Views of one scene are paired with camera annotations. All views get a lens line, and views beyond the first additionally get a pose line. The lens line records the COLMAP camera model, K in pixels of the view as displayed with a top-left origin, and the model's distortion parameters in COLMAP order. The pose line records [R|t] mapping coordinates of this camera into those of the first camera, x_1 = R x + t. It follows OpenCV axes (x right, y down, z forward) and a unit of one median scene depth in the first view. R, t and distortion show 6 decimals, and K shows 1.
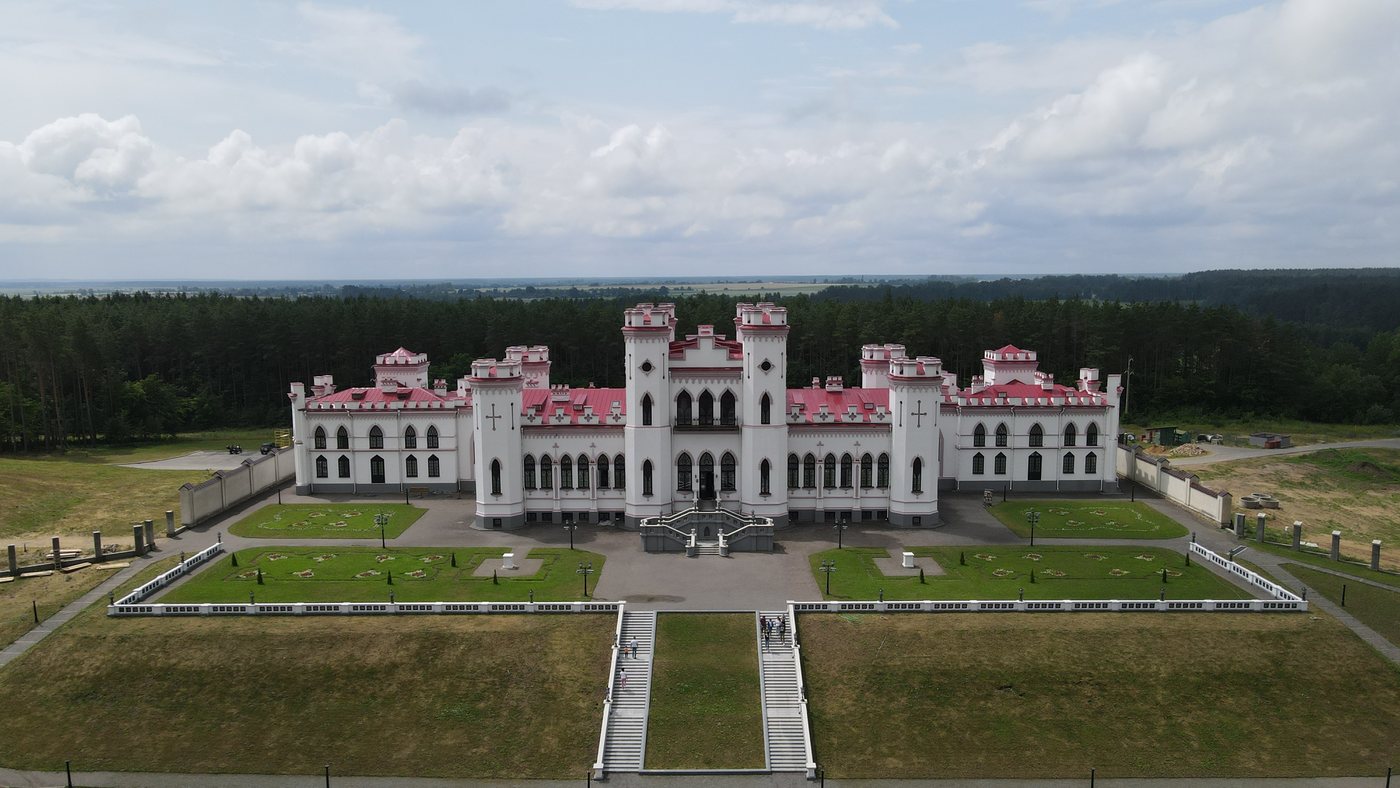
lens RADIAL K [[1030.3, 0, 702.9], [0, 1030.3, 394.7], [0, 0, 1]] dist [0.003291, 0.020747]
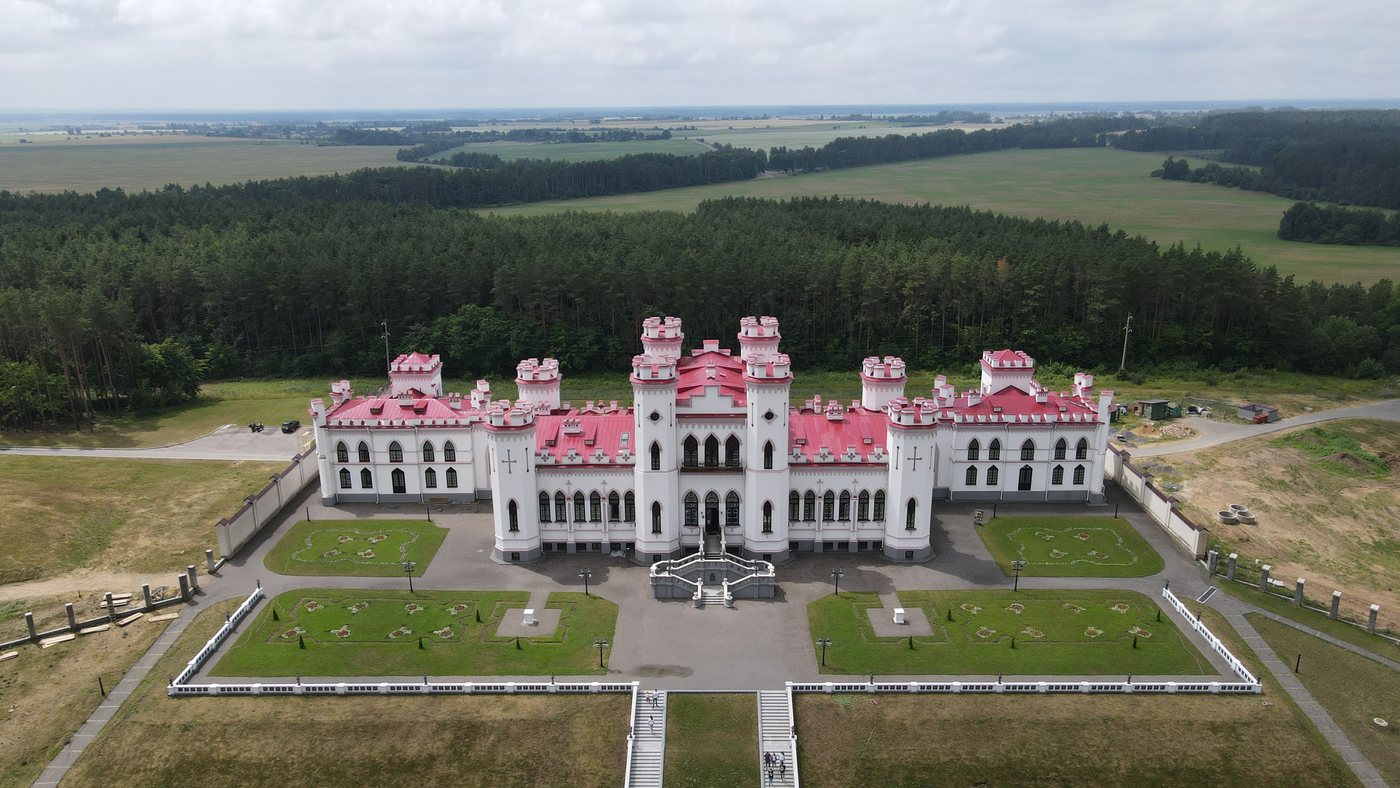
lens RADIAL K [[1030.3, 0, 703.2], [0, 1030.3, 397.2], [0, 0, 1]] dist [0.003291, 0.020747]
pose [[0.999994, 0.000100, -0.003556, -0.001727], [0.000478, 0.986780, 0.162065, -0.207532], [0.003525, -0.162065, 0.986774, -0.024084]]
